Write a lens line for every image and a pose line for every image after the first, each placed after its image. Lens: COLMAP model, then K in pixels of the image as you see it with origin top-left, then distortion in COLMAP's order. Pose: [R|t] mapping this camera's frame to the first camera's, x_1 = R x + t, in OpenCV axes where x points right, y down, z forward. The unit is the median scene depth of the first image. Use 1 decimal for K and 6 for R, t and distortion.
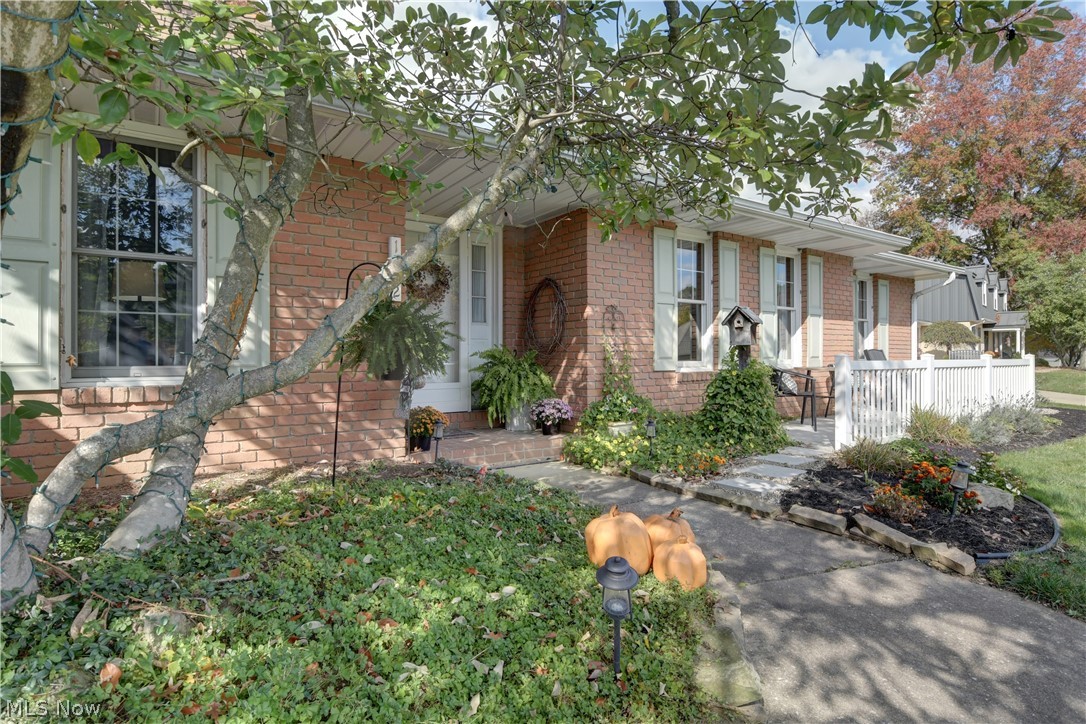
lens RADIAL K [[568.2, 0, 543.6], [0, 568.2, 361.5], [0, 0, 1]] dist [-0.001897, -0.000539]
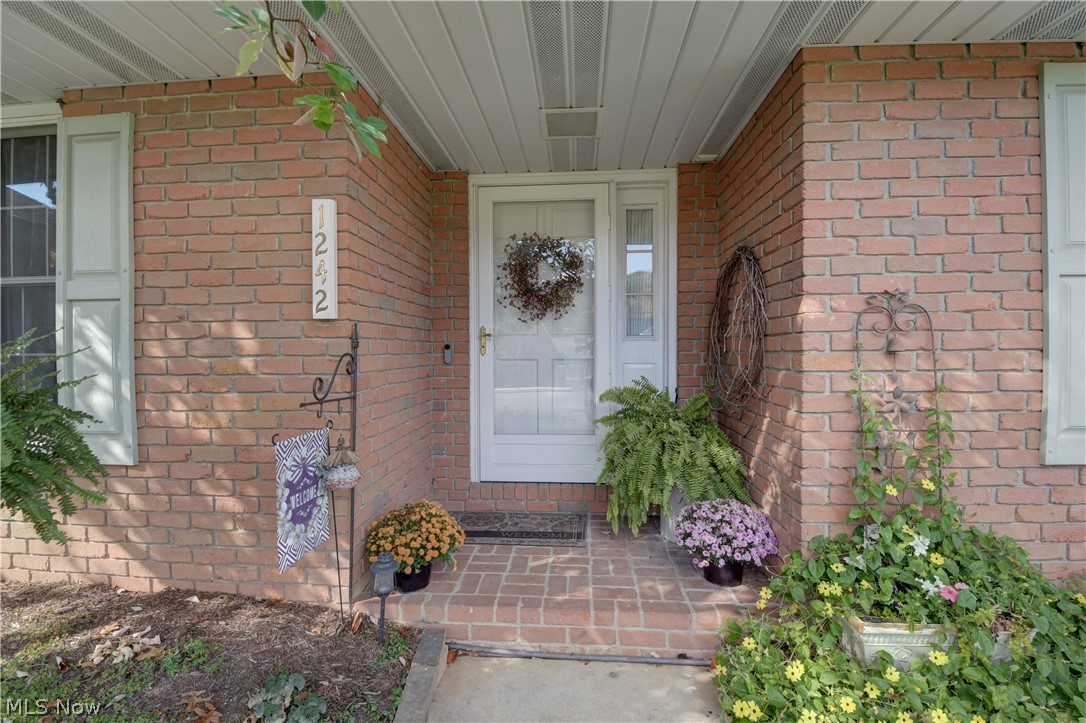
lens RADIAL K [[466.3, 0, 542.0], [0, 466.3, 357.8], [0, 0, 1]] dist [-0.014082, -0.000857]
pose [[0.777409, 0.007066, -0.628956, 0.141057], [-0.000778, 0.999947, 0.010271, -0.059015], [0.628995, -0.007495, 0.777373, 0.629800]]
